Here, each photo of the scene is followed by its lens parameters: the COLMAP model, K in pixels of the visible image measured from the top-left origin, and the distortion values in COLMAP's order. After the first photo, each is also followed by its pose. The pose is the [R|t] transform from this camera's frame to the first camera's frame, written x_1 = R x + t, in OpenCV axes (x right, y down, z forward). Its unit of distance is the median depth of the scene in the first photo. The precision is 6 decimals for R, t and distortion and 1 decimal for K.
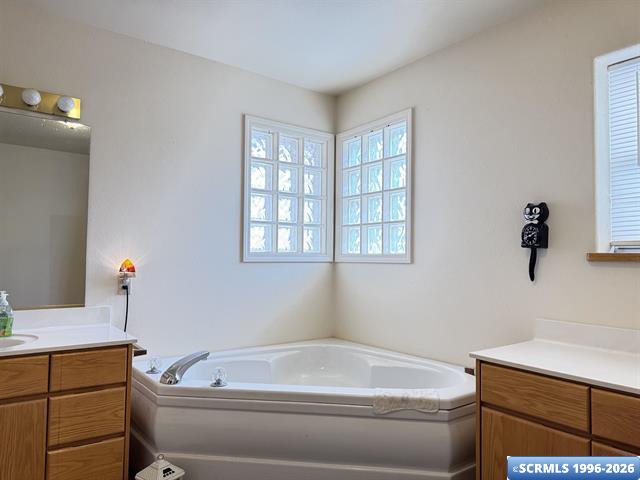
lens RADIAL K [[454.0, 0, 319.2], [0, 454.0, 248.4], [0, 0, 1]] dist [0.119783, -0.187463]
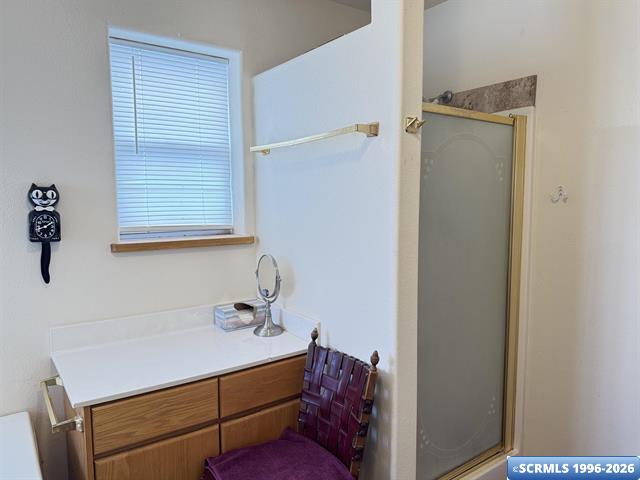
lens RADIAL K [[454.0, 0, 319.2], [0, 454.0, 248.4], [0, 0, 1]] dist [0.119783, -0.187463]
pose [[0.011561, -0.121676, 0.992503, -0.312185], [-0.020666, 0.992328, 0.121895, -0.095691], [-0.999720, -0.021920, 0.008958, 0.534185]]
